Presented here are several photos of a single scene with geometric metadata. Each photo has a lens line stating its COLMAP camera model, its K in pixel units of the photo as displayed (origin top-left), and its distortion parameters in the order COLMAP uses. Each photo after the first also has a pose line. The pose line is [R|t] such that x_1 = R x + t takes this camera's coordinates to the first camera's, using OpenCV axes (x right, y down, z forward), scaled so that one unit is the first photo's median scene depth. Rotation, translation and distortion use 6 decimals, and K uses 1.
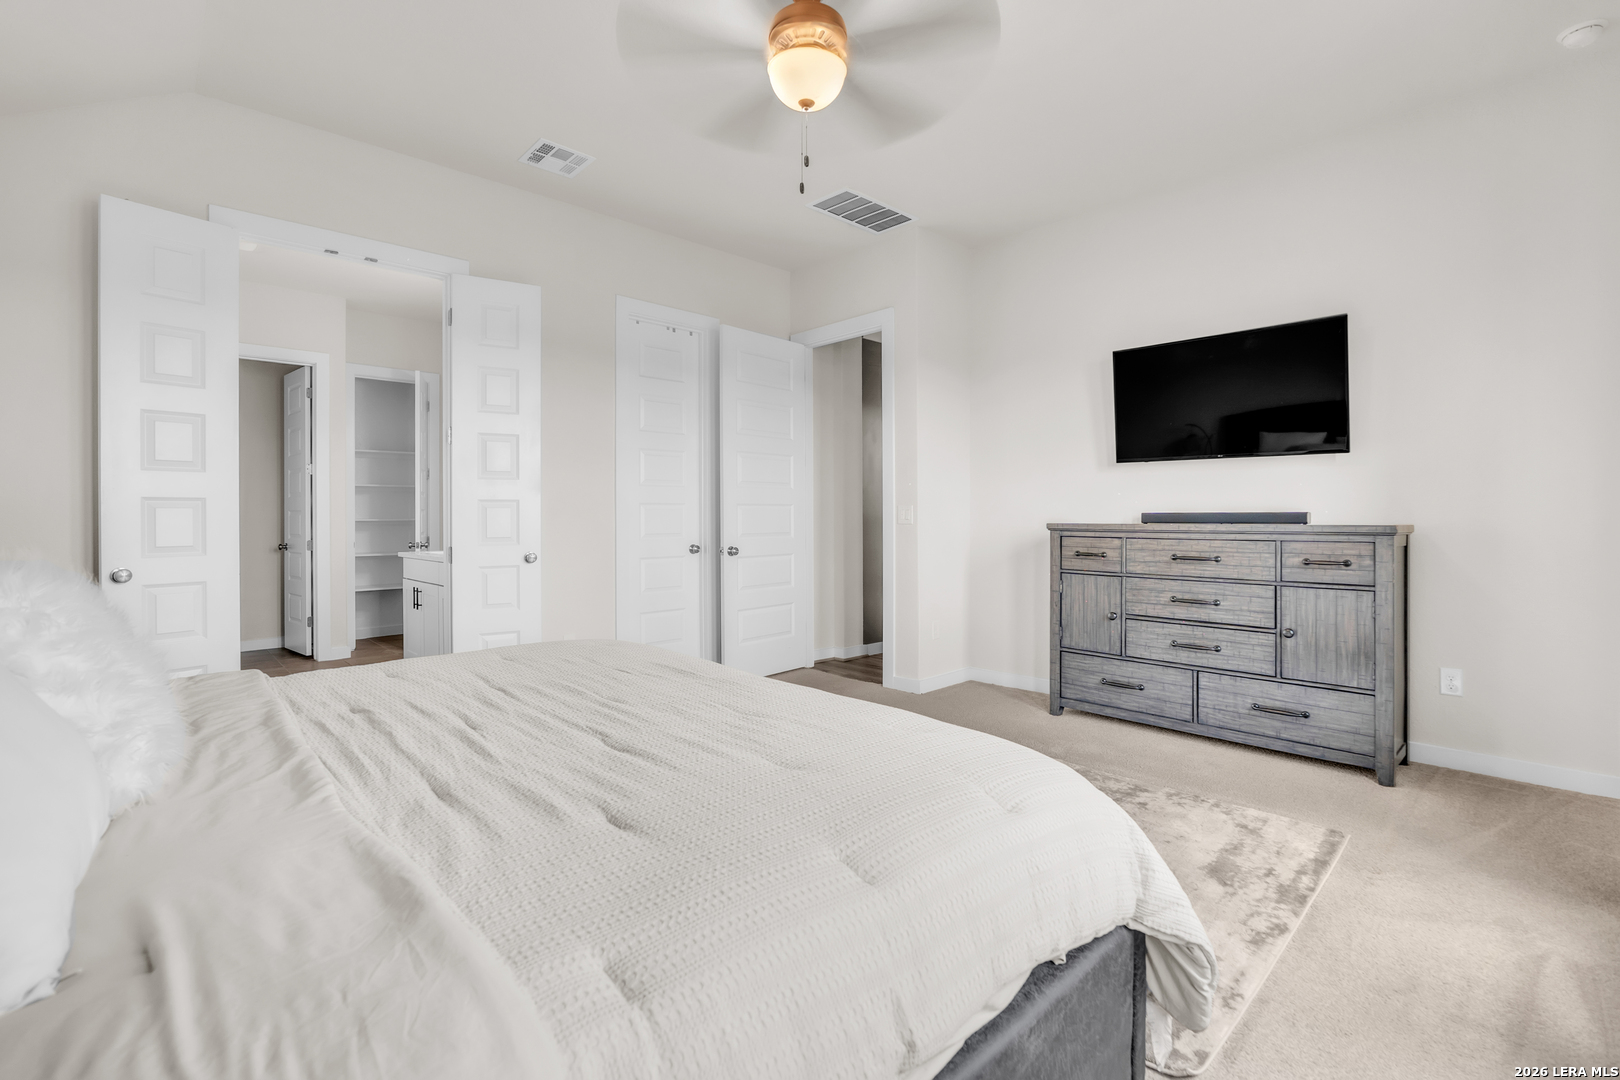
lens RADIAL K [[705.4, 0, 812.4], [0, 705.4, 520.3], [0, 0, 1]] dist [-0.017718, -0.000097]
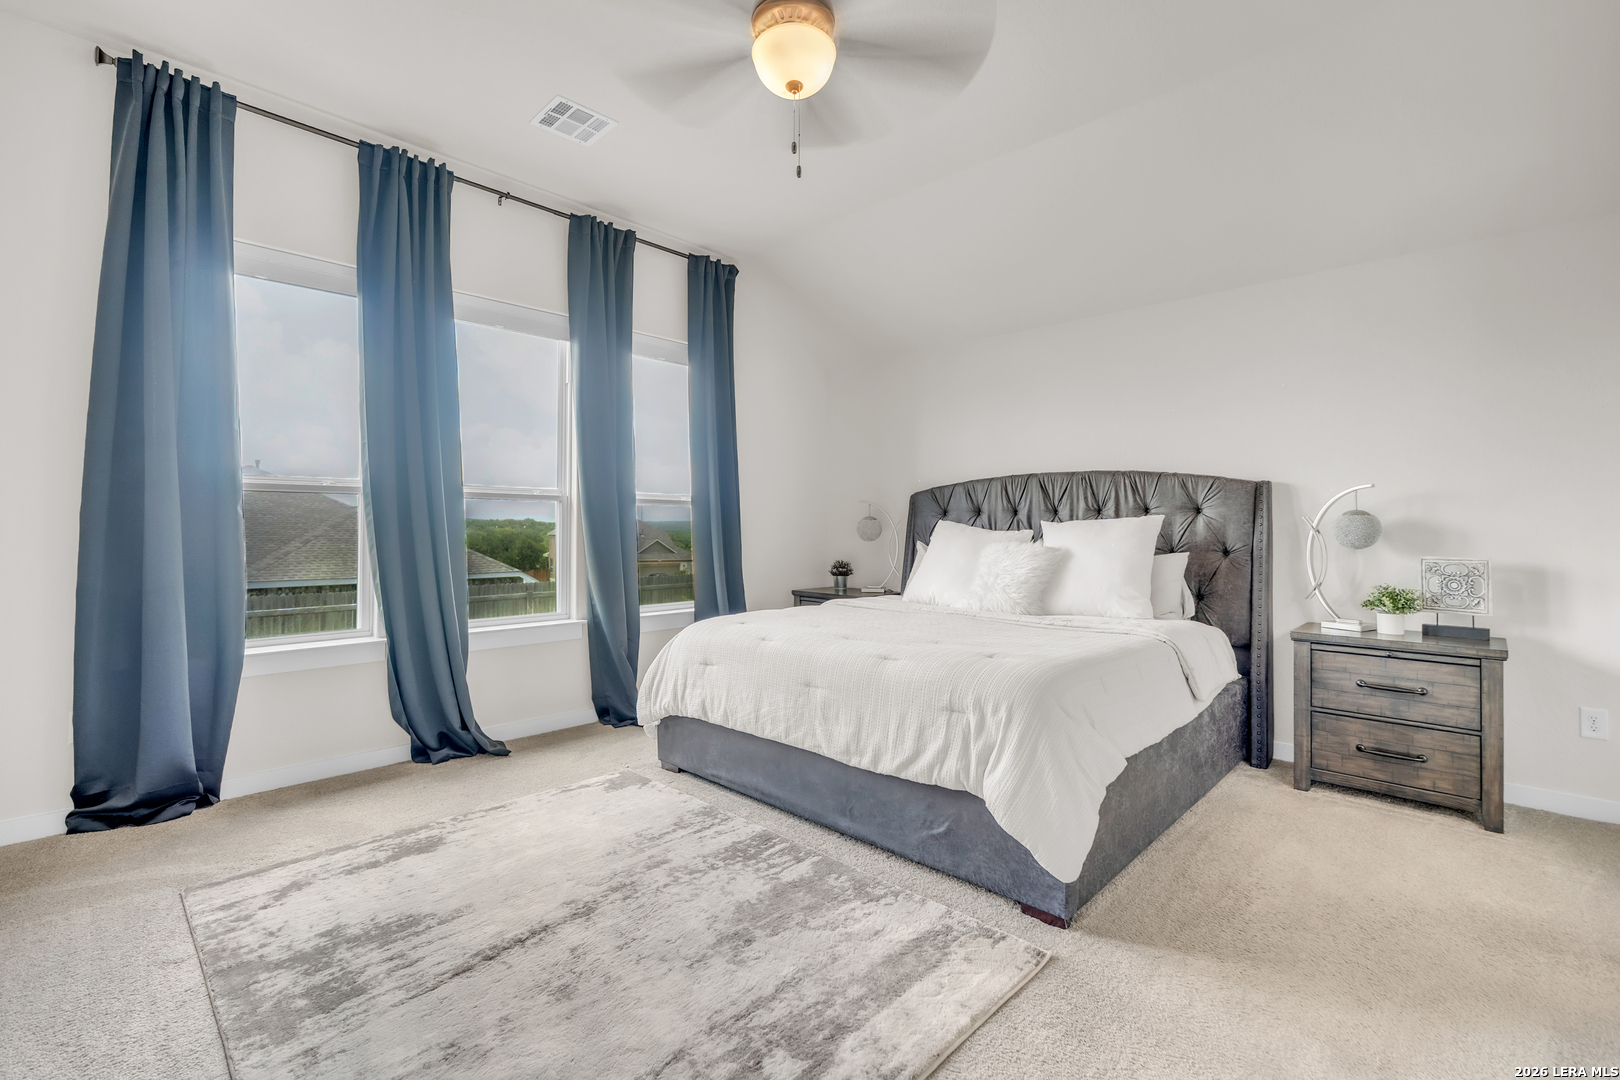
lens RADIAL K [[705.4, 0, 812.4], [0, 705.4, 520.3], [0, 0, 1]] dist [-0.017718, -0.000097]
pose [[-0.999251, 0.001224, -0.038668, 0.013501], [0.001437, 0.999984, -0.005502, -0.005727], [0.038661, -0.005553, -0.999237, 1.995655]]
